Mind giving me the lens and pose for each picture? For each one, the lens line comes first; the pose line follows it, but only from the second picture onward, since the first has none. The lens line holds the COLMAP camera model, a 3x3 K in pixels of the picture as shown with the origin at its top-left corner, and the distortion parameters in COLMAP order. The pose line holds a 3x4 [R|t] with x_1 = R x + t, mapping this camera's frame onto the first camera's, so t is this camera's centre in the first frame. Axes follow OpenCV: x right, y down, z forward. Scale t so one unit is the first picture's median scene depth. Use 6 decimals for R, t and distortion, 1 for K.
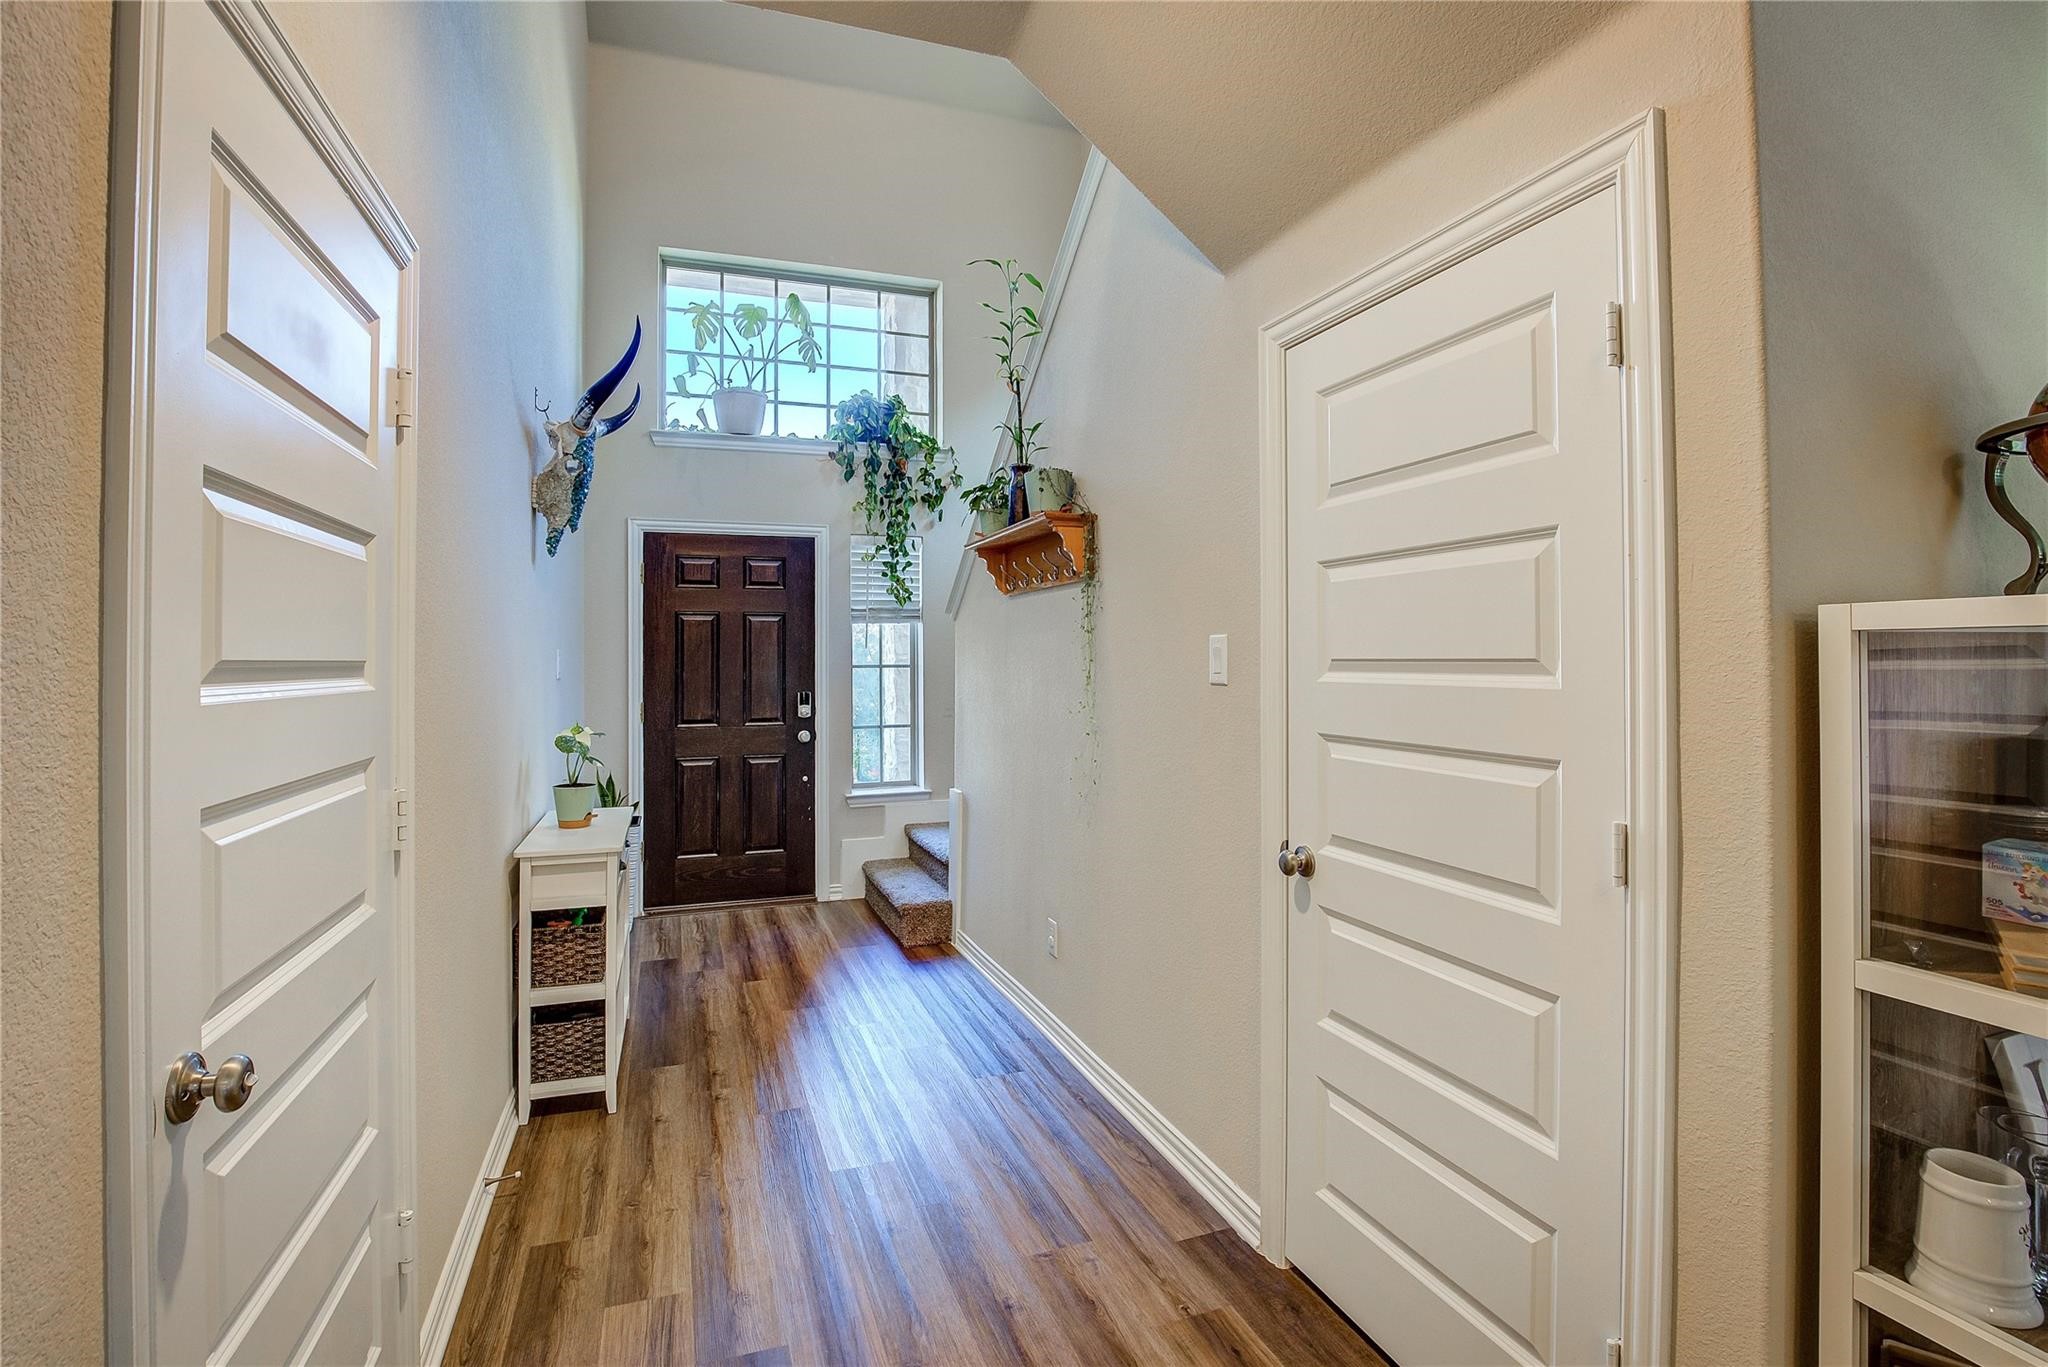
lens RADIAL K [[941.0, 0, 1027.0], [0, 941.0, 649.8], [0, 0, 1]] dist [-0.035677, 0.006072]
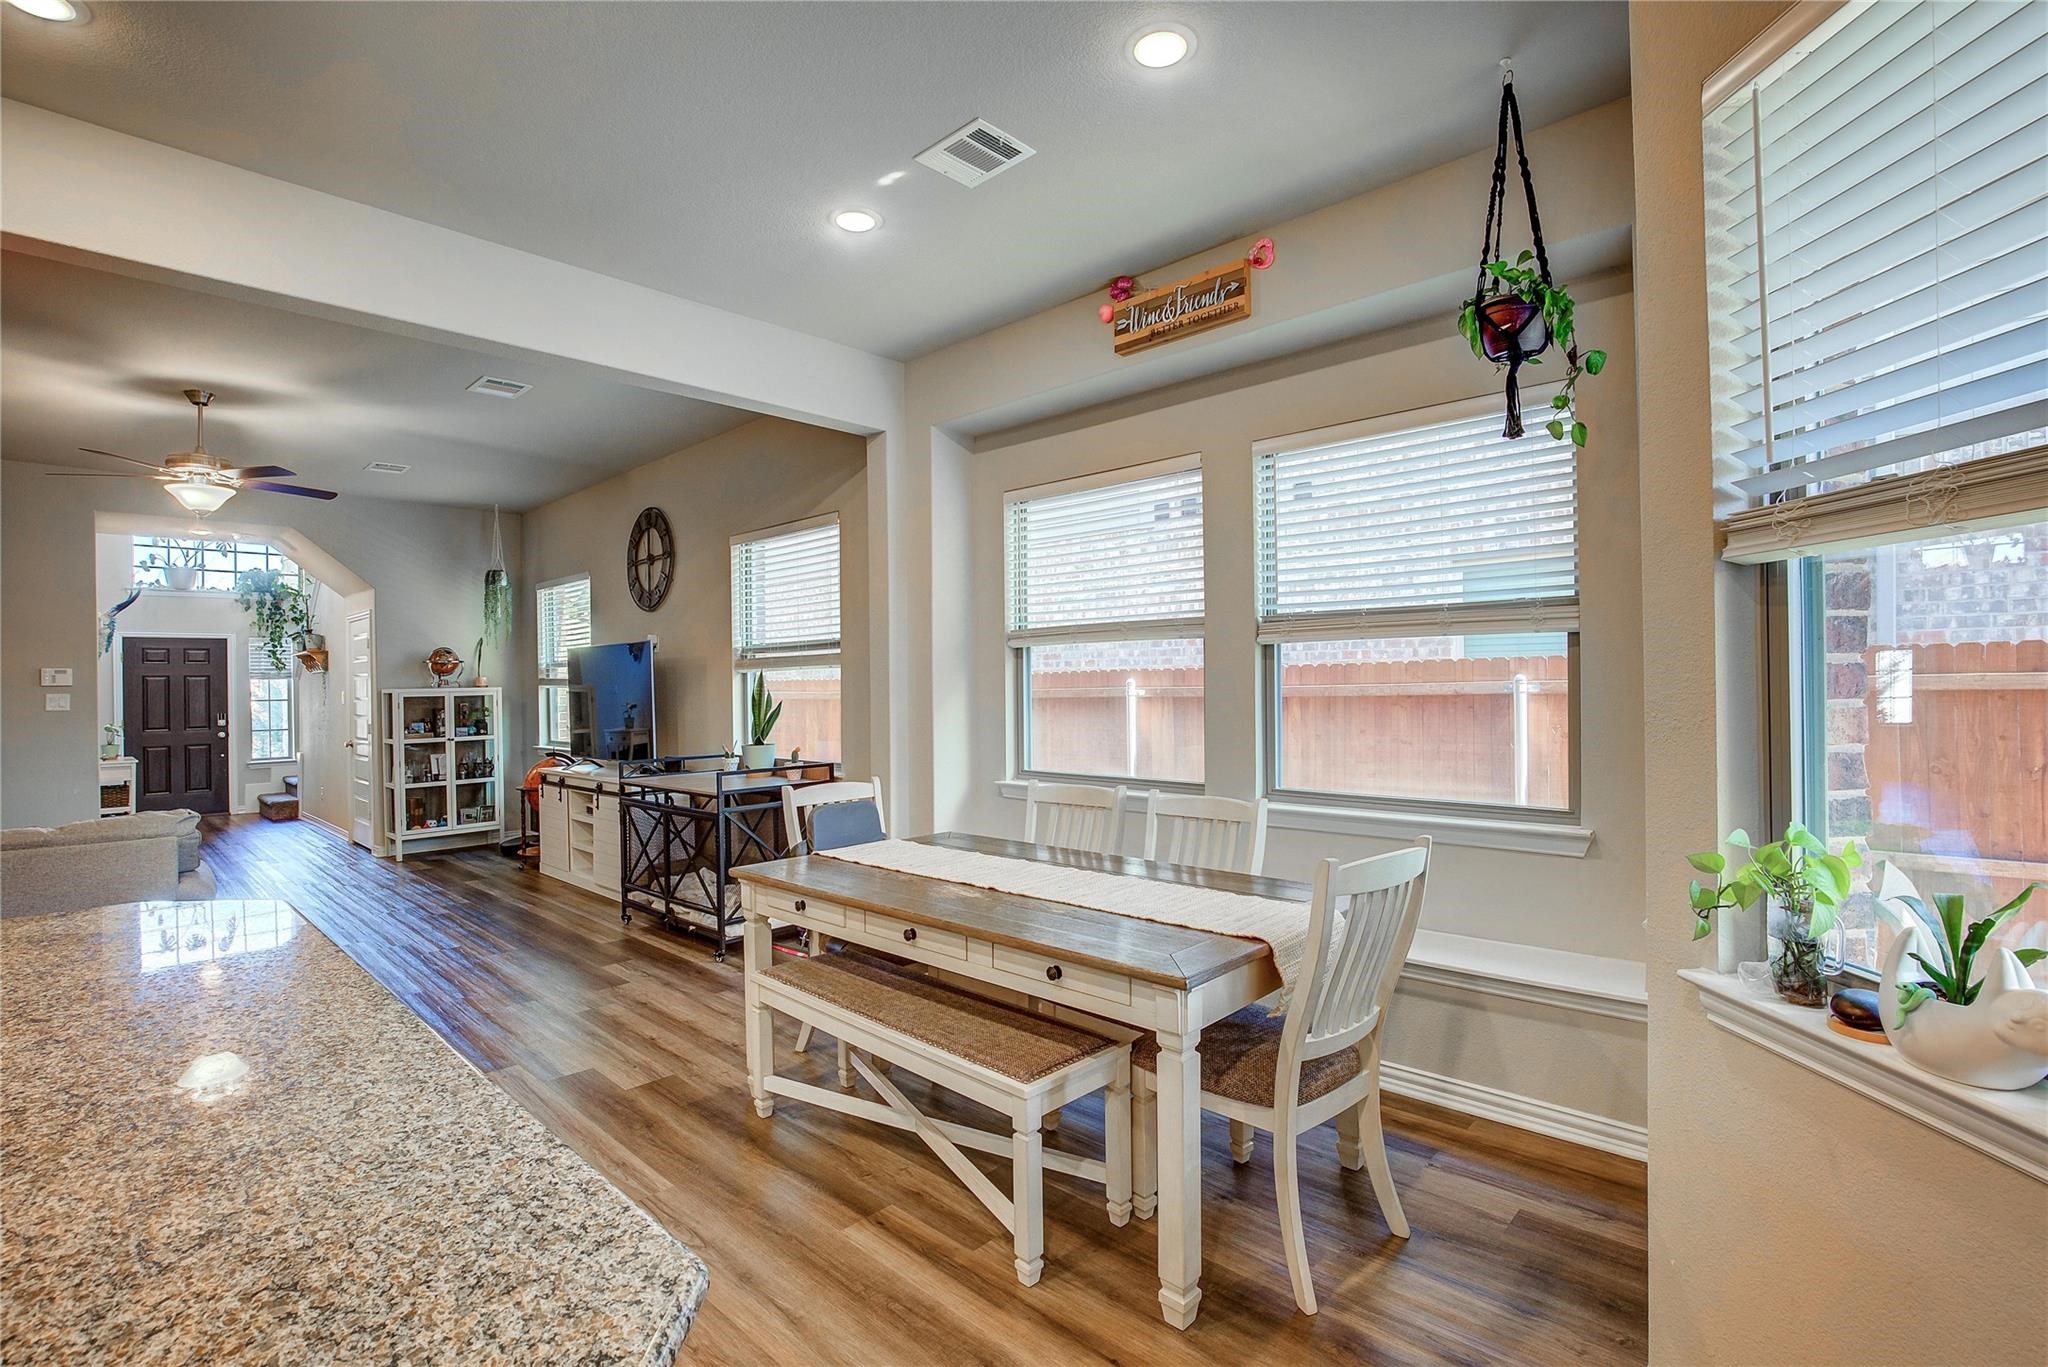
lens RADIAL K [[941.0, 0, 1028.0], [0, 941.0, 681.6], [0, 0, 1]] dist [-0.035677, 0.006072]
pose [[0.892257, -0.006844, 0.451477, 0.428071], [0.005895, 0.999976, 0.003508, -0.021837], [-0.451490, -0.000469, 0.892276, -1.580722]]
